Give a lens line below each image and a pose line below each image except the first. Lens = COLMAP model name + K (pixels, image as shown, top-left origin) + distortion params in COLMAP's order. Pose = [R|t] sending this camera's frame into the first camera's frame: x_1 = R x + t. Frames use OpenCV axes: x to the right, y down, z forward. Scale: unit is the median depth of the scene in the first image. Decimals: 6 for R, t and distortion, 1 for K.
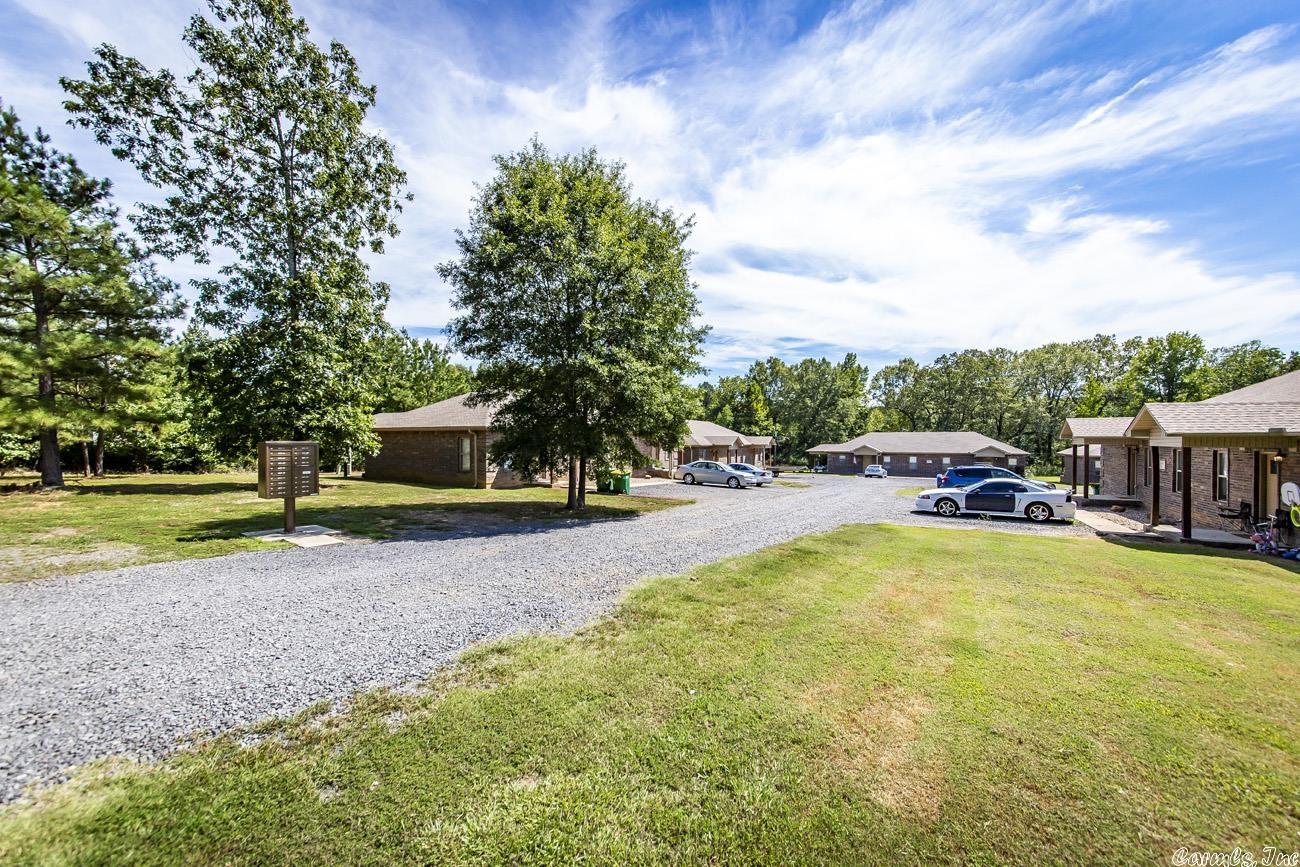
lens RADIAL K [[496.0, 0, 650.3], [0, 496.0, 451.7], [0, 0, 1]] dist [0.001257, 0.000496]
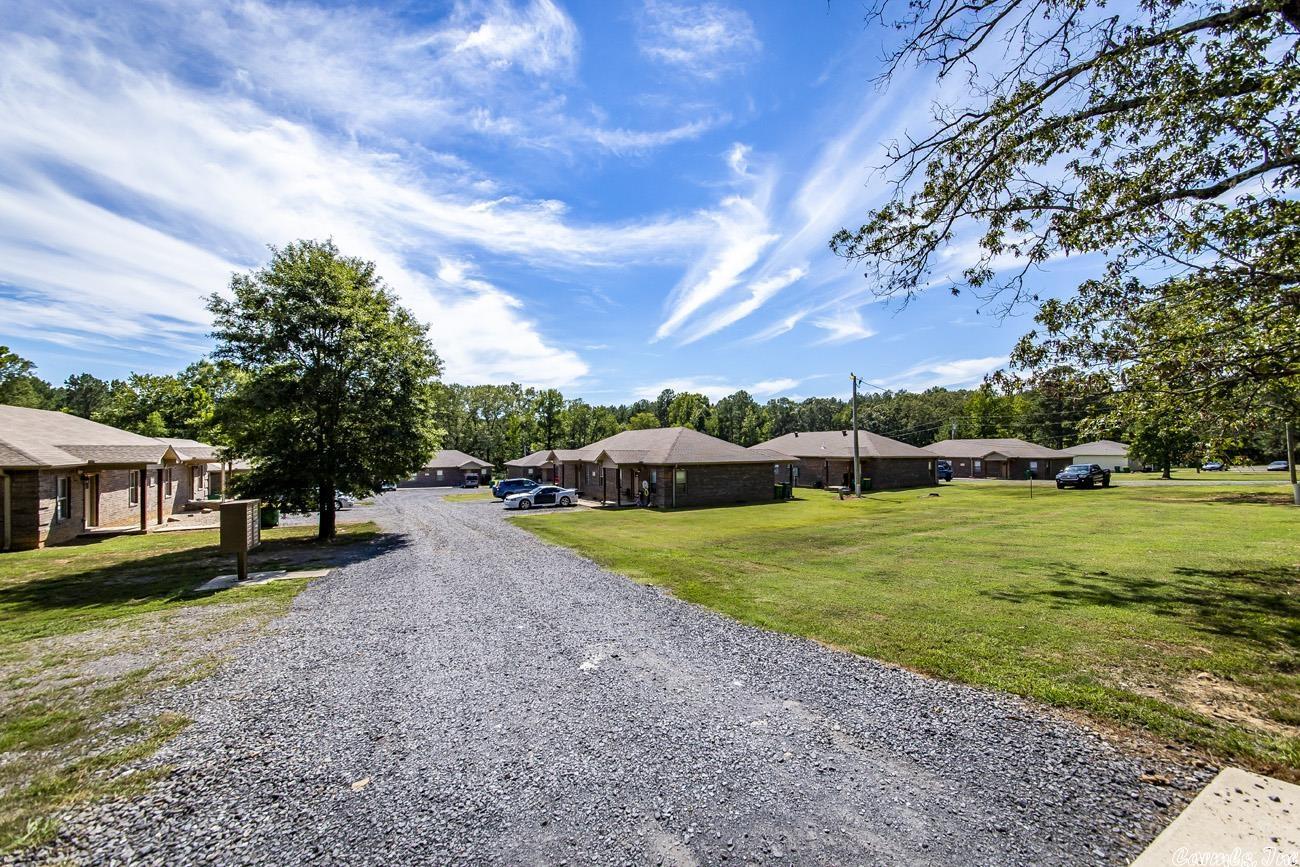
lens RADIAL K [[482.3, 0, 650.0], [0, 482.3, 433.5], [0, 0, 1]] dist [0.011492, -0.000049]
pose [[0.480667, 0.025133, 0.876543, -0.115936], [0.023105, 0.998879, -0.041310, -0.009672], [-0.876599, 0.040109, 0.479548, -0.034404]]
